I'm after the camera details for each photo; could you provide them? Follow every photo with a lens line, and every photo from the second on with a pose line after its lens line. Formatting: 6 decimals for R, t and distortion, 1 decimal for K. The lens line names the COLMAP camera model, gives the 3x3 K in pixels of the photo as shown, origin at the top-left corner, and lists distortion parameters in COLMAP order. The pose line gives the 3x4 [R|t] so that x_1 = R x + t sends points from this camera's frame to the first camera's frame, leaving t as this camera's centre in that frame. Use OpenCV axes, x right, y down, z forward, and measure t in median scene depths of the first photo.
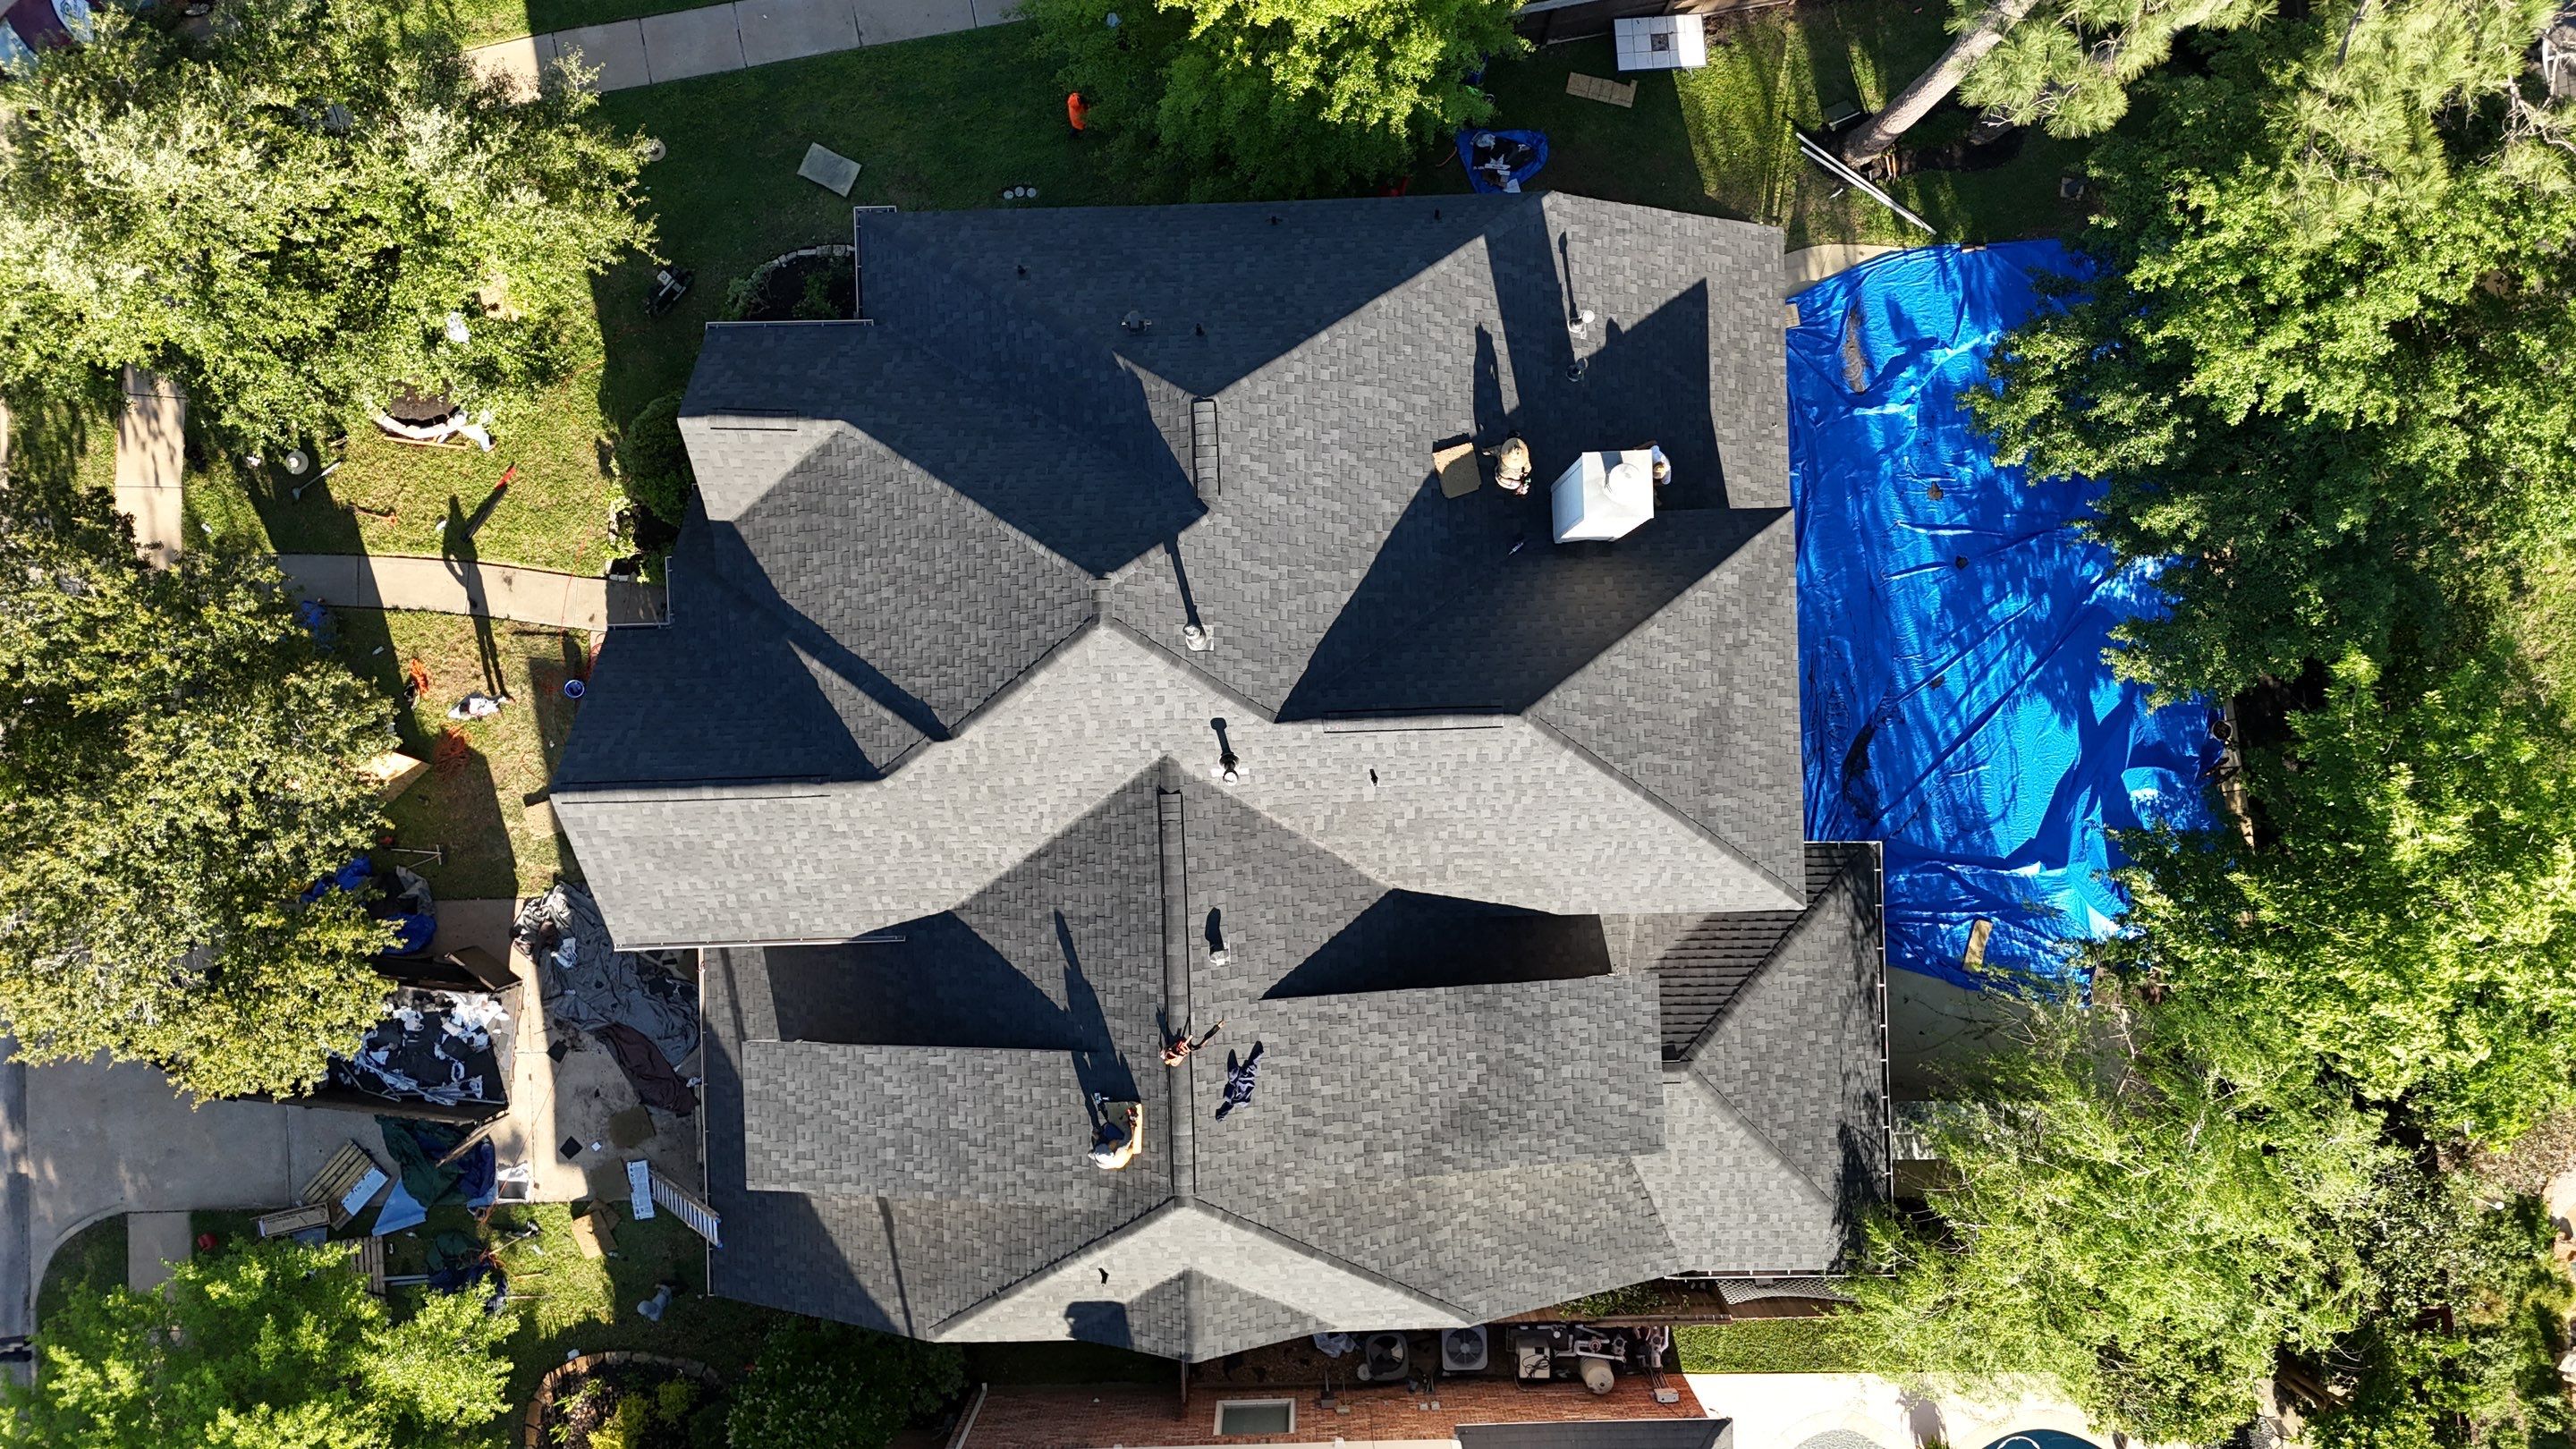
lens RADIAL K [[1913.0, 0, 1288.0], [0, 1913.0, 724.5], [0, 0, 1]] dist [0.000792, -0.000181]
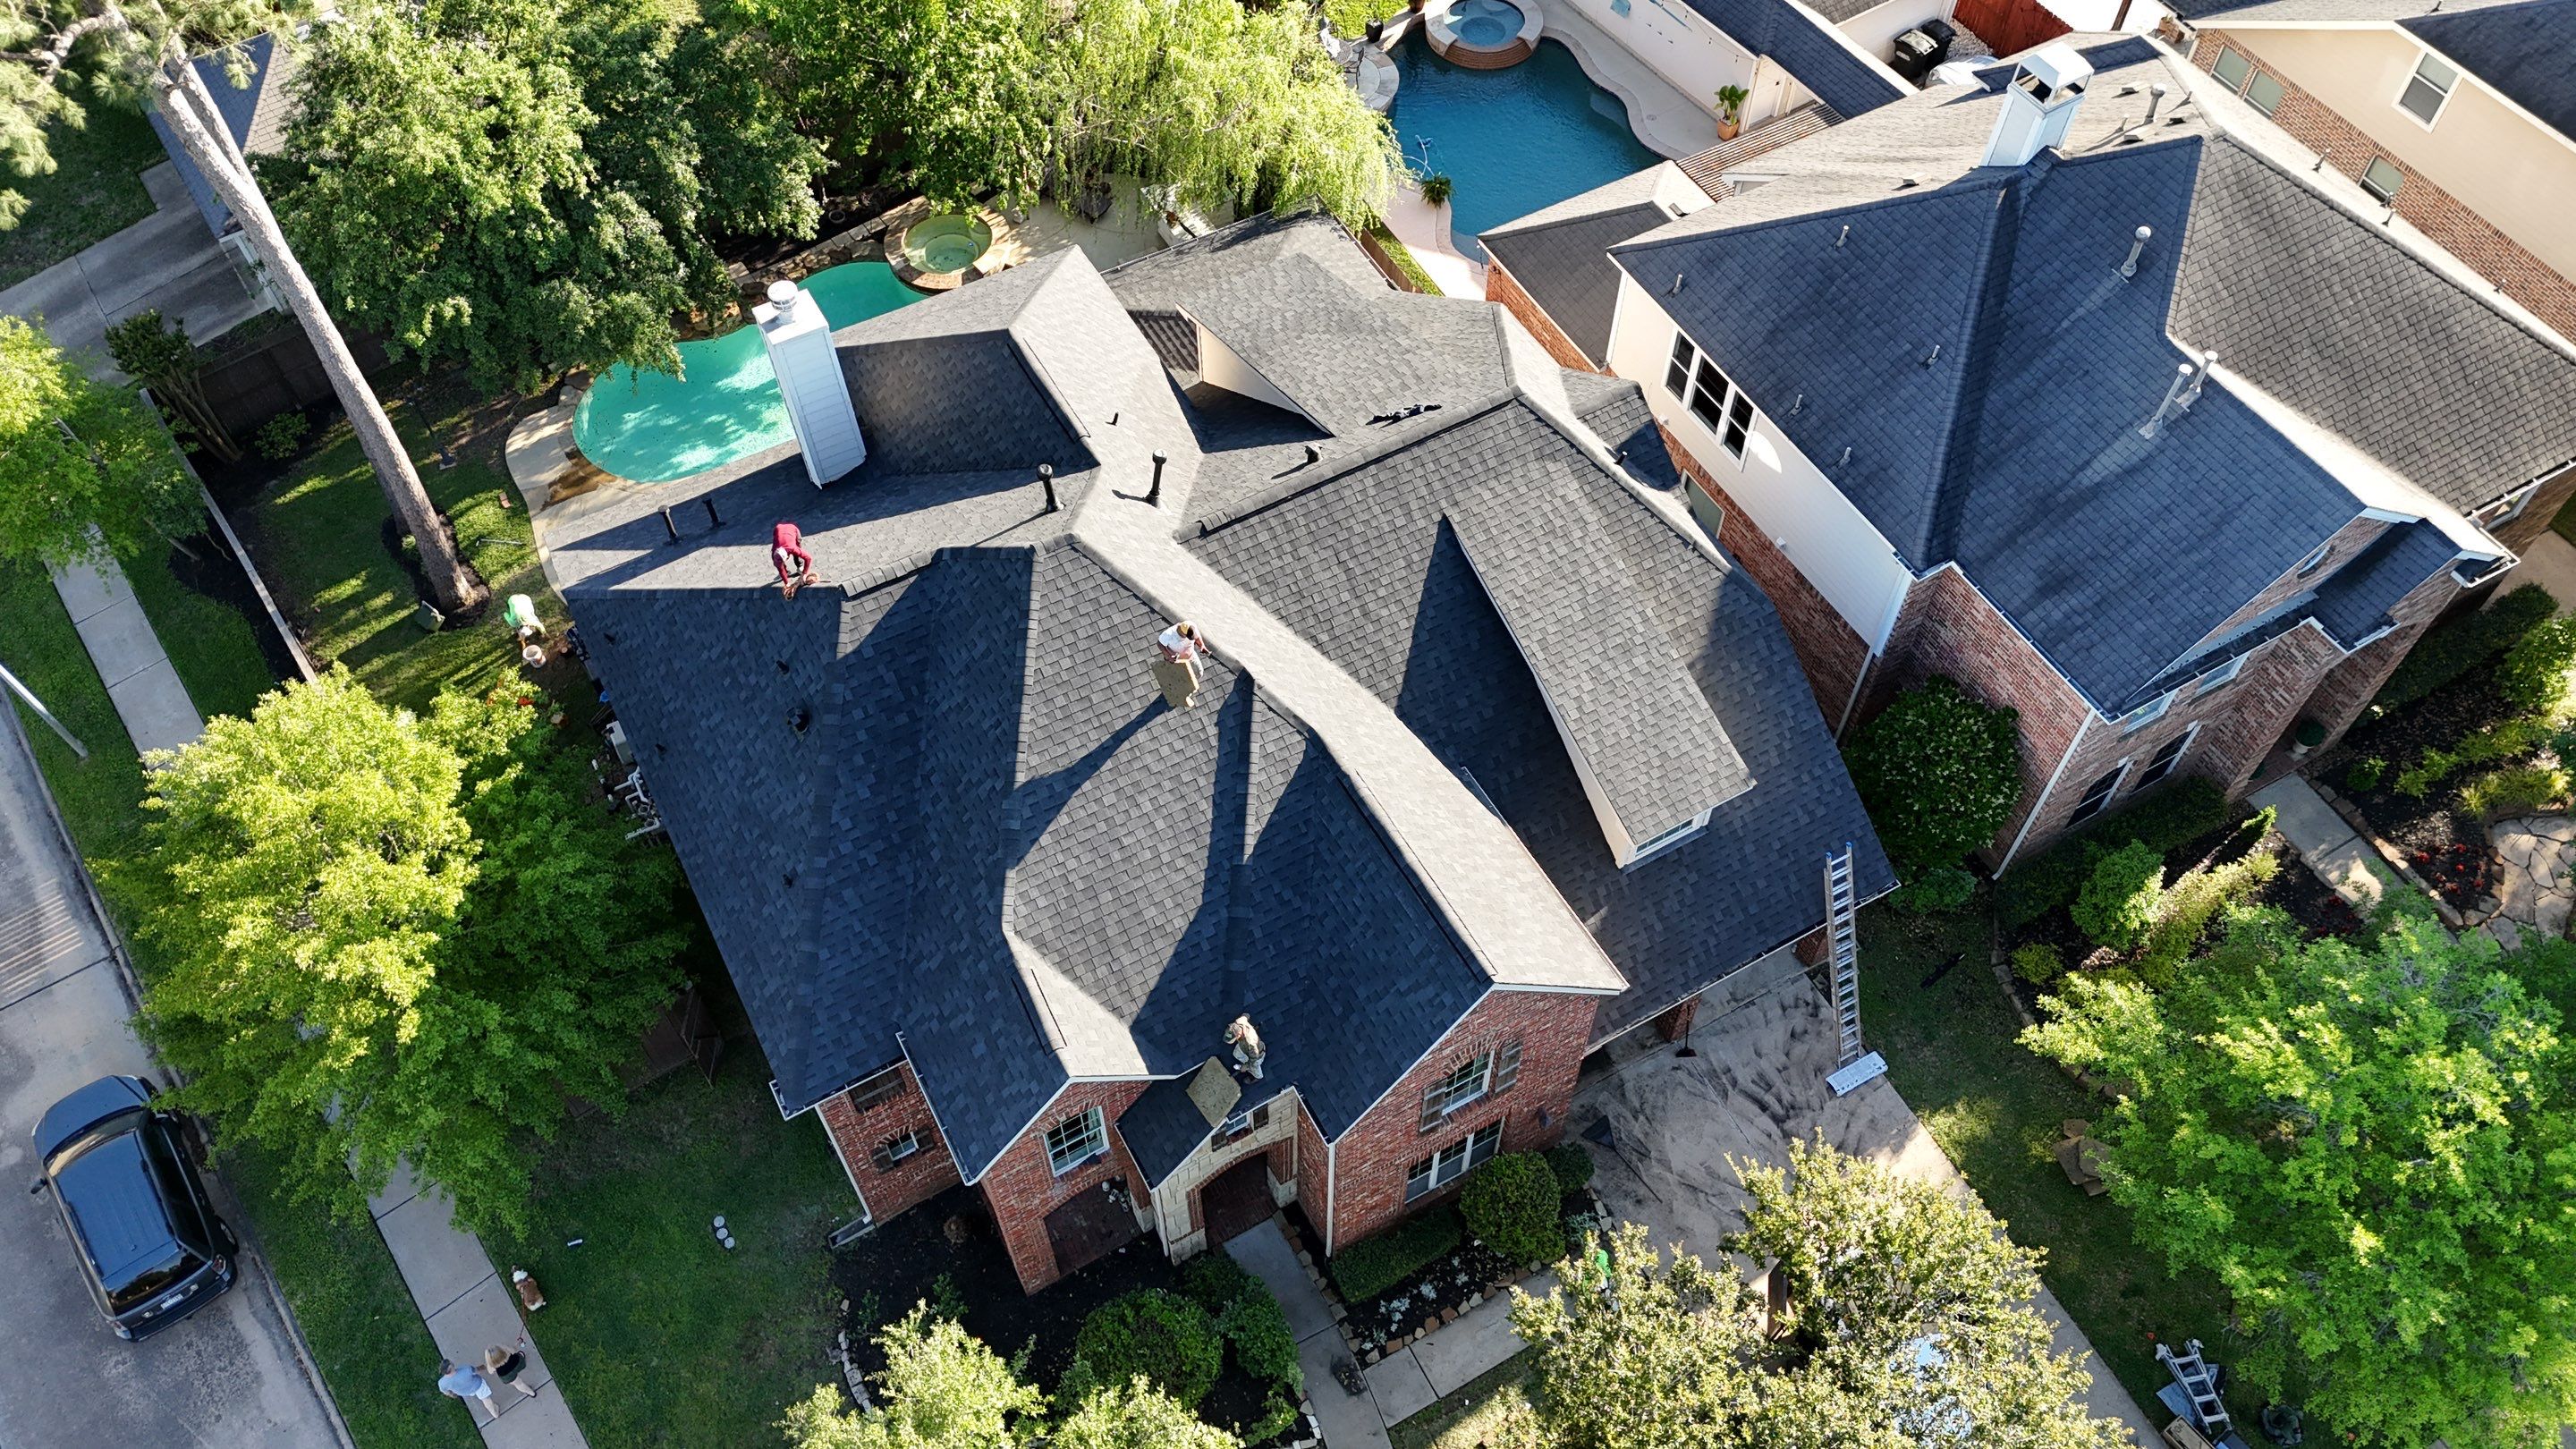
lens RADIAL K [[1913.0, 0, 1288.0], [0, 1913.0, 724.5], [0, 0, 1]] dist [0.000792, -0.000181]
pose [[-0.459780, -0.727200, 0.509688, -0.688027], [0.888026, -0.378861, 0.260528, -0.235161], [0.003645, 0.572402, 0.819965, 0.164224]]
